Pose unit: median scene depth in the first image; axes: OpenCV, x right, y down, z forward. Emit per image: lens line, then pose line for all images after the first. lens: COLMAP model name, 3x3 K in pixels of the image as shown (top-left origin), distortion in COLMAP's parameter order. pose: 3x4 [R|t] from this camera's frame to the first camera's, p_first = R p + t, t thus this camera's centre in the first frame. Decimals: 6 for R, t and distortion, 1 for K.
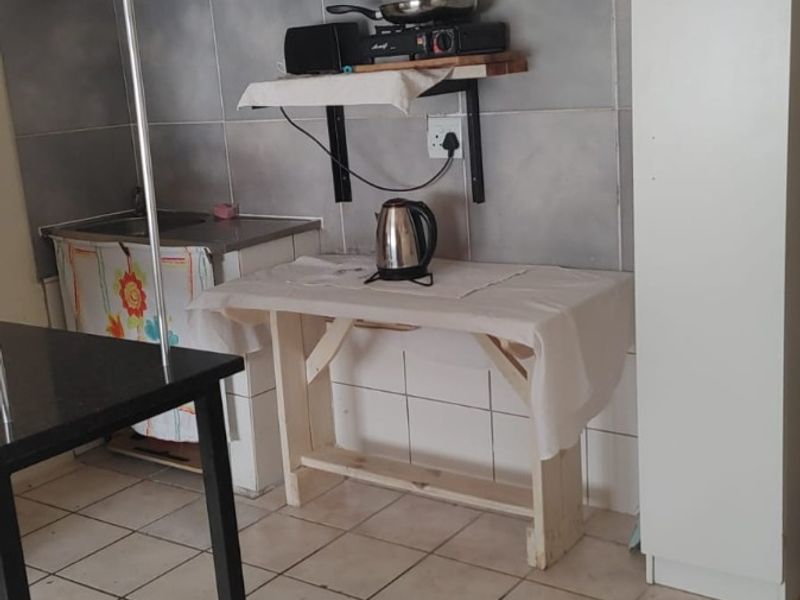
lens RADIAL K [[1047.7, 0, 402.9], [0, 1047.7, 299.8], [0, 0, 1]] dist [0.069862, 0.000000]
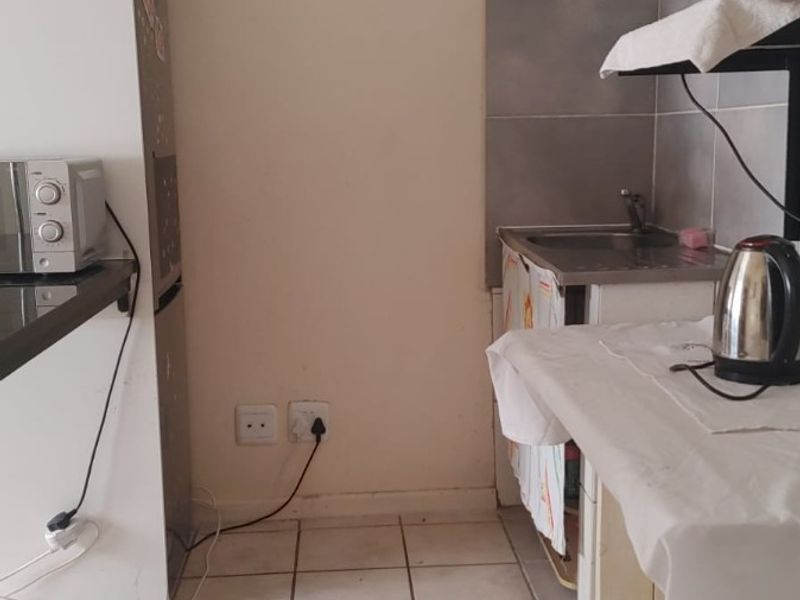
lens RADIAL K [[1047.7, 0, 396.3], [0, 1047.7, 296.4], [0, 0, 1]] dist [0.069862, 0.000000]
pose [[0.610047, 0.177910, -0.772134, 0.308429], [-0.204830, 0.976753, 0.063225, -0.060187], [0.765433, 0.119586, 0.632307, 0.496553]]
